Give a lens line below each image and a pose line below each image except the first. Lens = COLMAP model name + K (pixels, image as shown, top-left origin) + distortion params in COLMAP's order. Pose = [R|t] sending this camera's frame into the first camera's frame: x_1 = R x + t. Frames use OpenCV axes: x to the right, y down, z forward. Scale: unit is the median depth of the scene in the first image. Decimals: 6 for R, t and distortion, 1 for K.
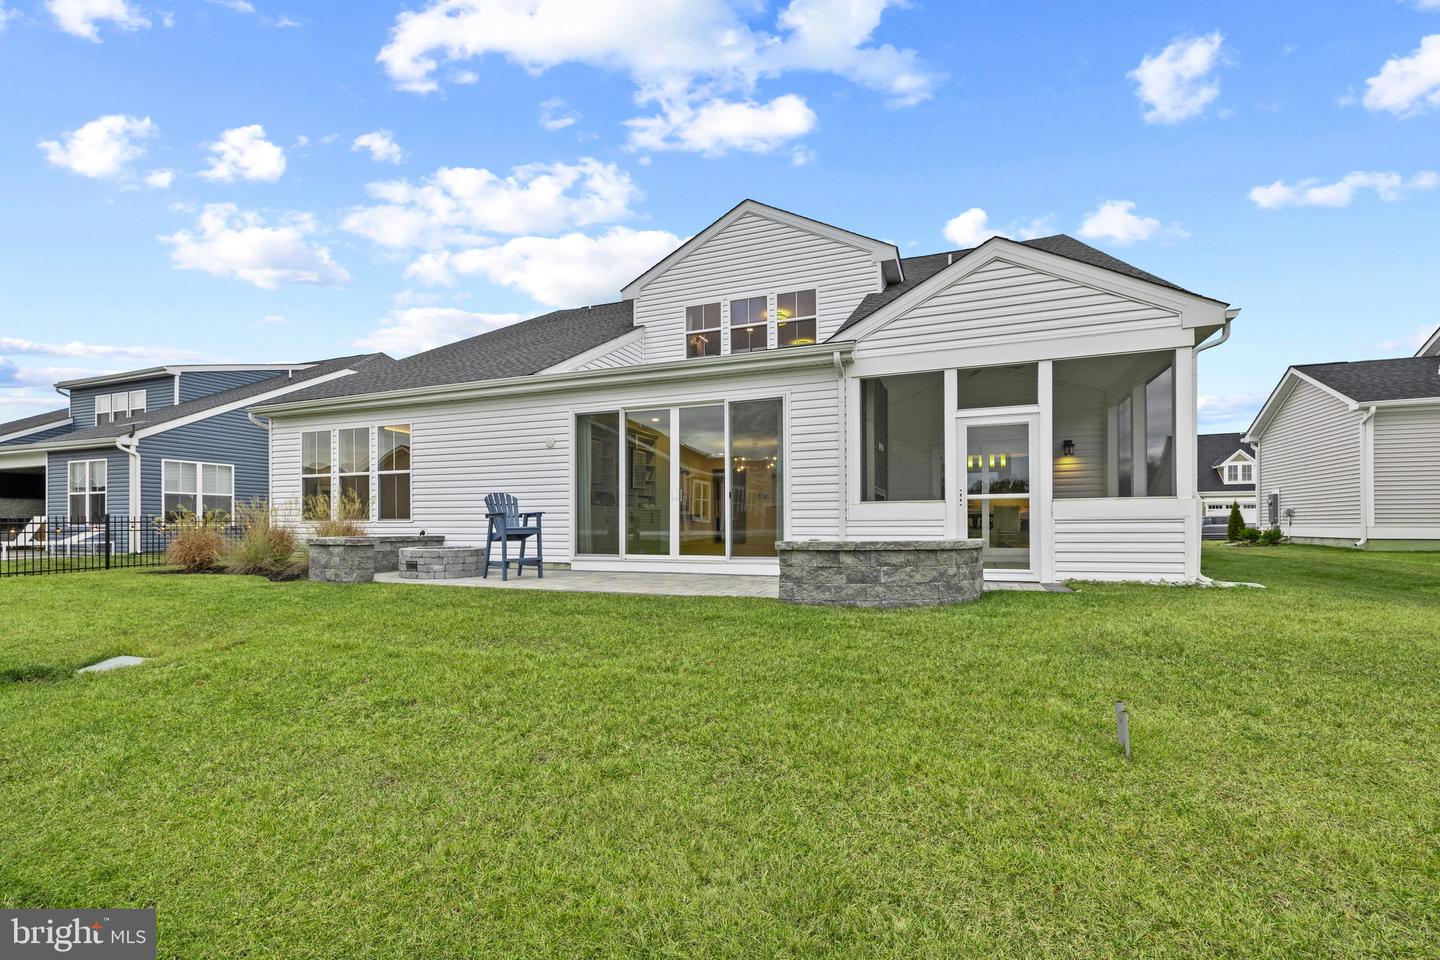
lens RADIAL K [[618.8, 0, 720.0], [0, 618.8, 480.0], [0, 0, 1]] dist [0.000852, 0.000029]
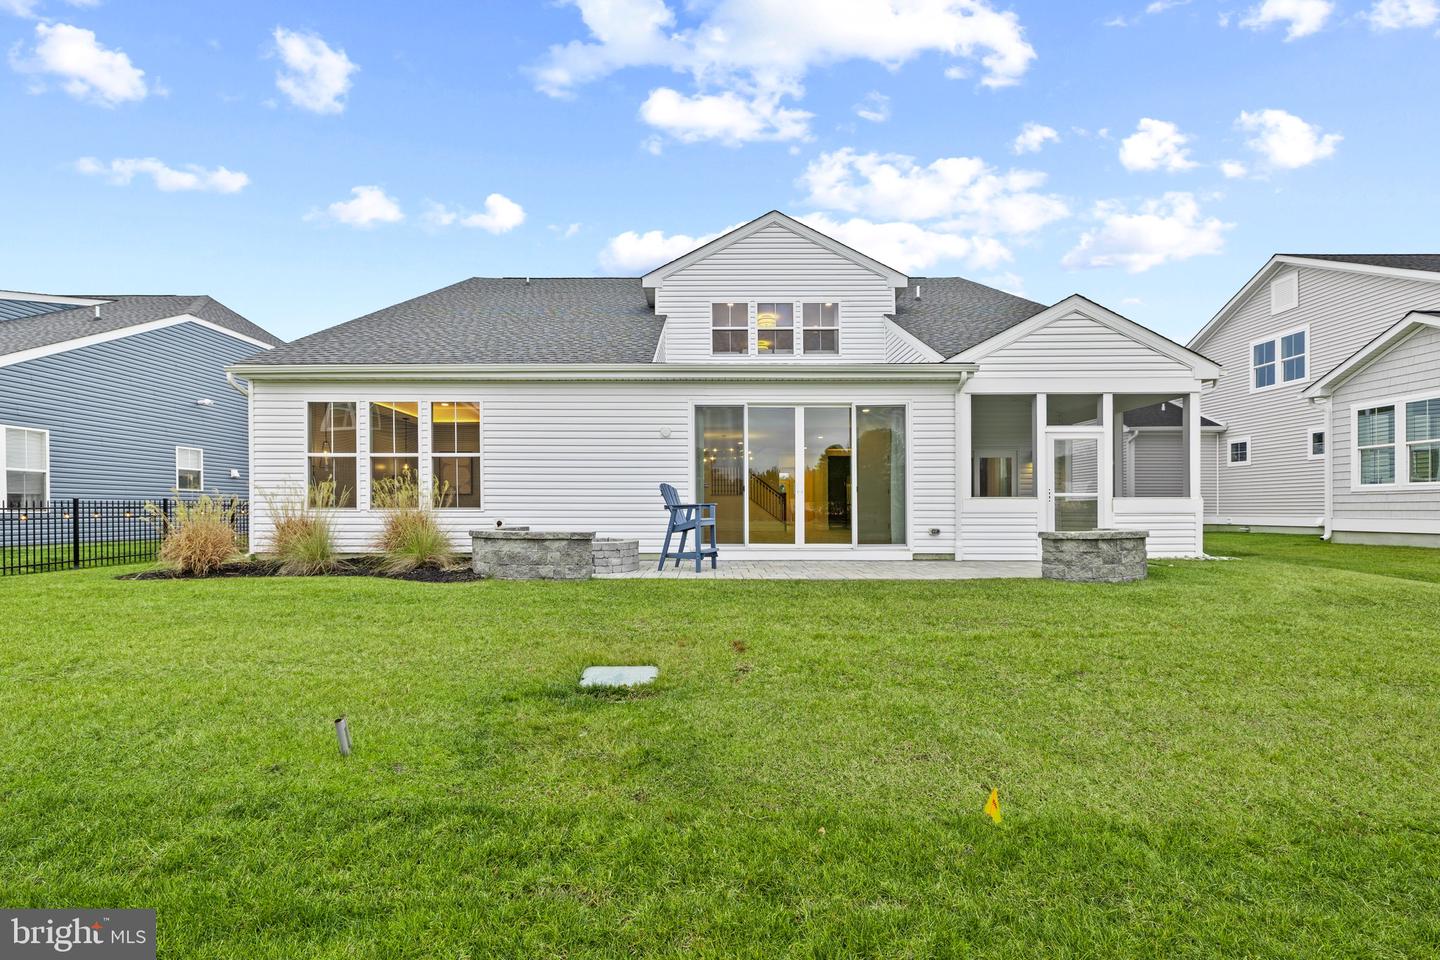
lens RADIAL K [[612.2, 0, 711.3], [0, 612.2, 471.6], [0, 0, 1]] dist [0.000242, 0.000131]
pose [[0.933239, 0.026089, 0.358306, -0.671945], [-0.029849, 0.999542, 0.004966, -0.005372], [-0.358013, -0.015329, 0.933591, 0.069199]]
